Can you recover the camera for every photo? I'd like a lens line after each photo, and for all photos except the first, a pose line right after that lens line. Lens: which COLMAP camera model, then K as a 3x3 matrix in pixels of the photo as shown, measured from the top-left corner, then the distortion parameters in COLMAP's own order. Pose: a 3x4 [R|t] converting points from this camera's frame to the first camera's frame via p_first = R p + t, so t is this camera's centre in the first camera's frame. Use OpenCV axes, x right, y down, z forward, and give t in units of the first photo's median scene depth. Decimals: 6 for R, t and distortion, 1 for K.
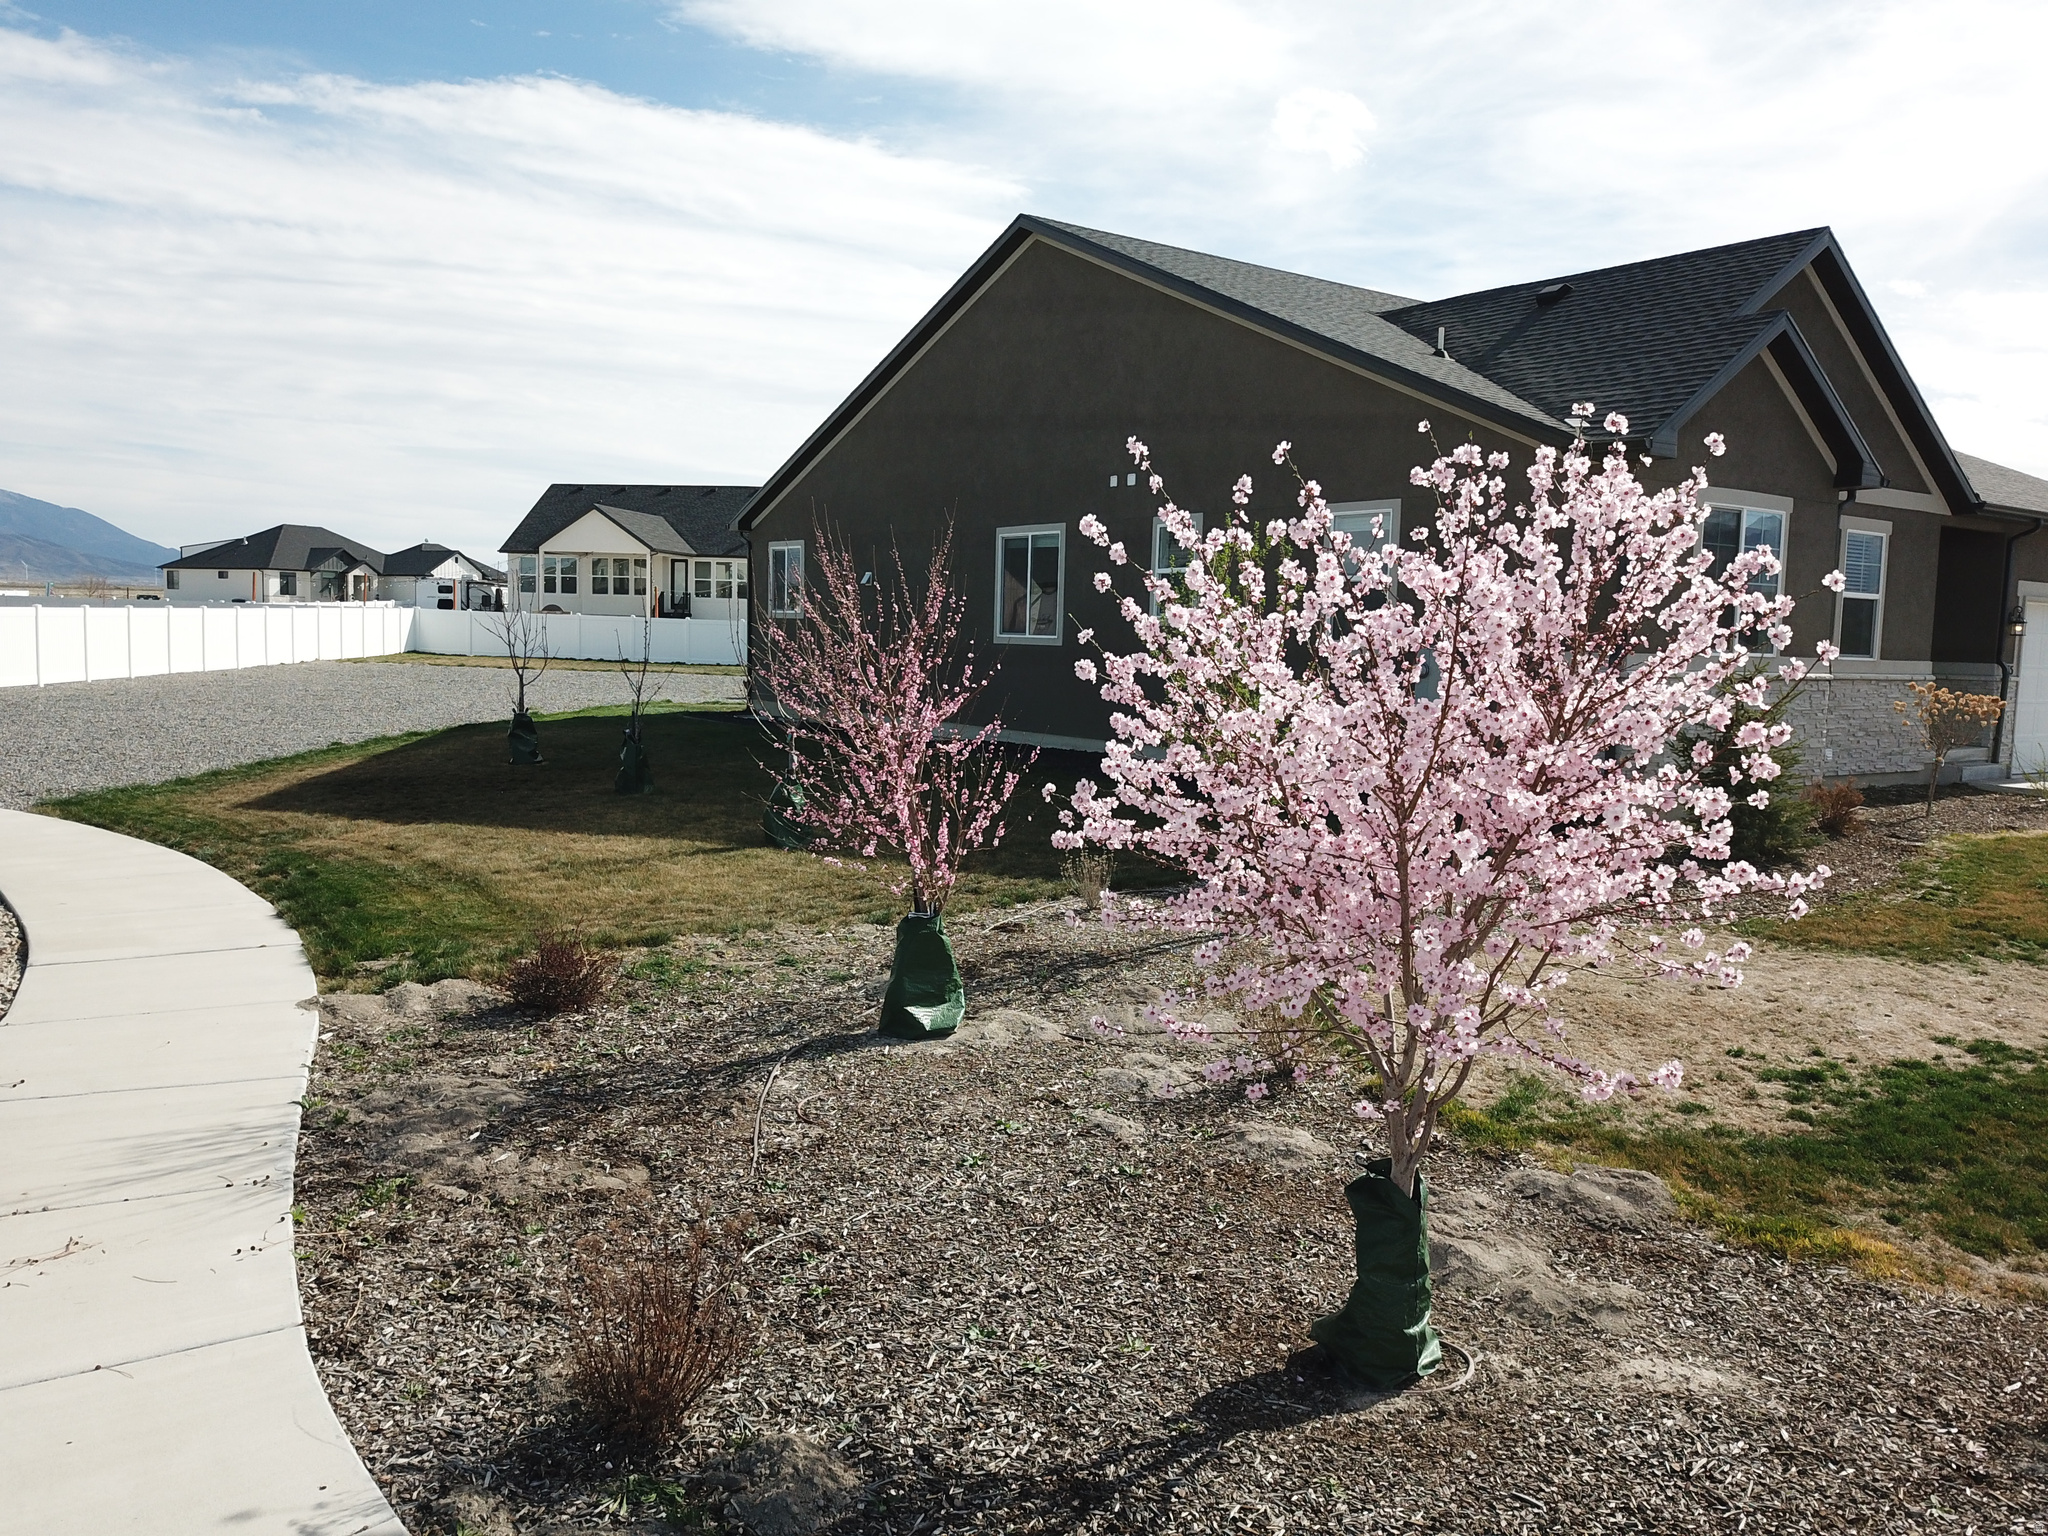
lens RADIAL K [[1566.1, 0, 1011.3], [0, 1566.1, 762.1], [0, 0, 1]] dist [0.008000, -0.005752]
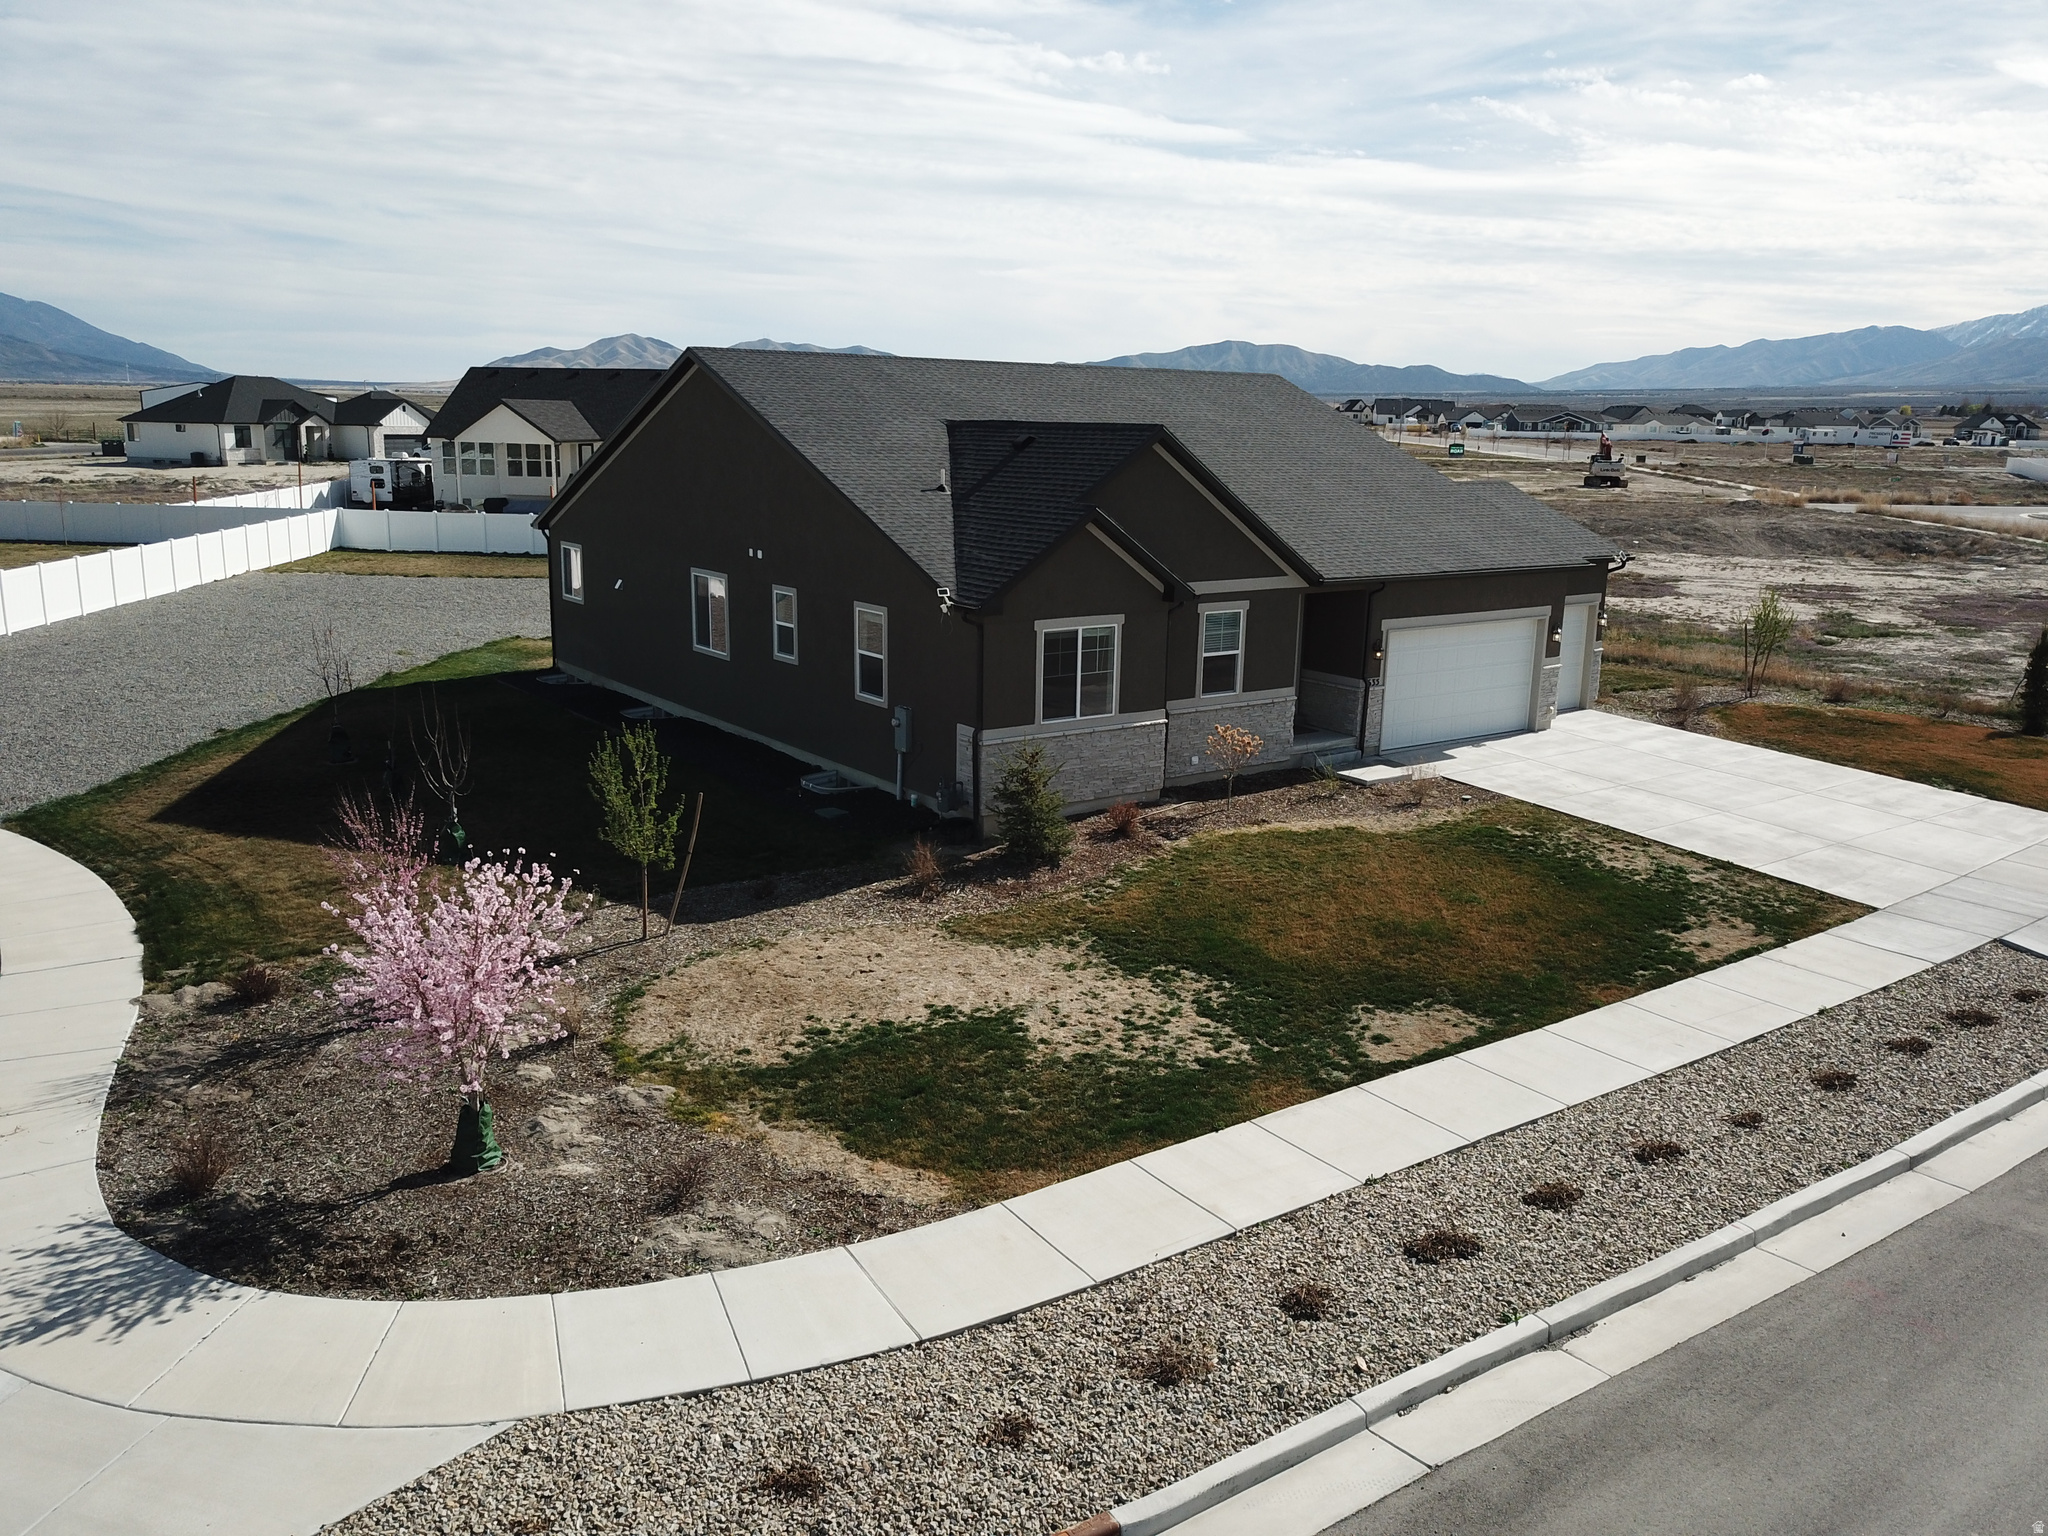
lens RADIAL K [[1566.1, 0, 1008.3], [0, 1566.1, 753.2], [0, 0, 1]] dist [0.008000, -0.005752]
pose [[0.999953, -0.009656, 0.000746, 0.423419], [0.009488, 0.992205, 0.124254, -0.248984], [-0.001940, -0.124241, 0.992250, -0.612088]]
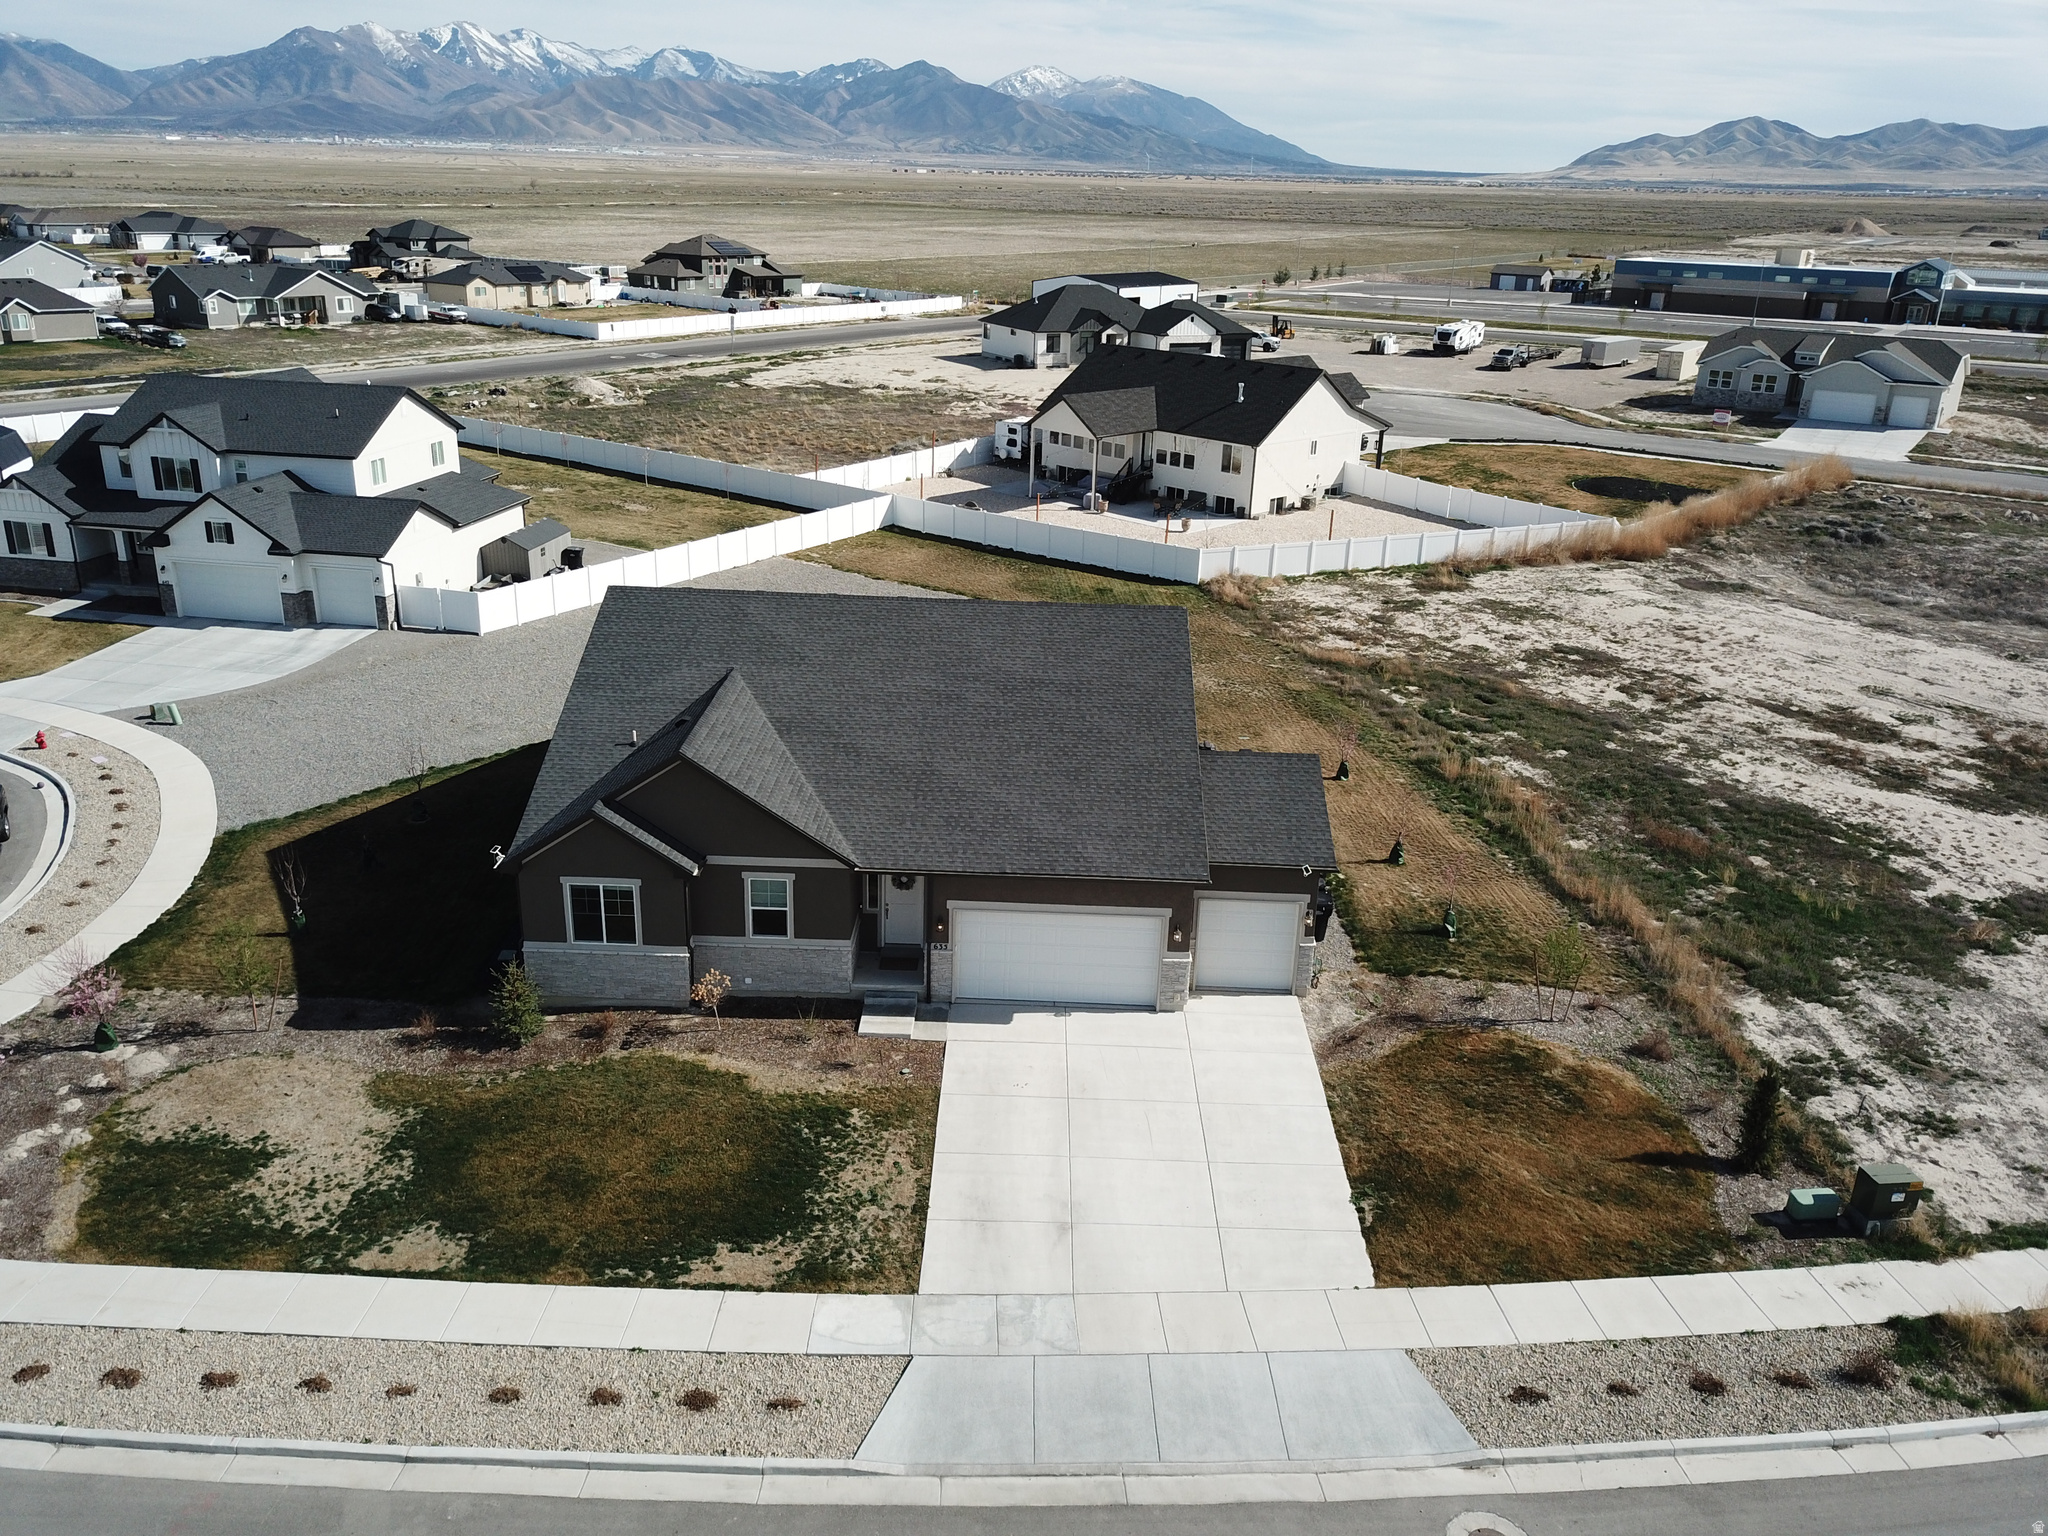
lens RADIAL K [[1566.1, 0, 1010.6], [0, 1566.1, 762.0], [0, 0, 1]] dist [0.008000, -0.005752]
pose [[0.803543, 0.199400, -0.560855, 2.309747], [-0.055944, 0.963351, 0.262347, -1.016561], [0.592612, -0.179431, 0.785249, -0.397662]]
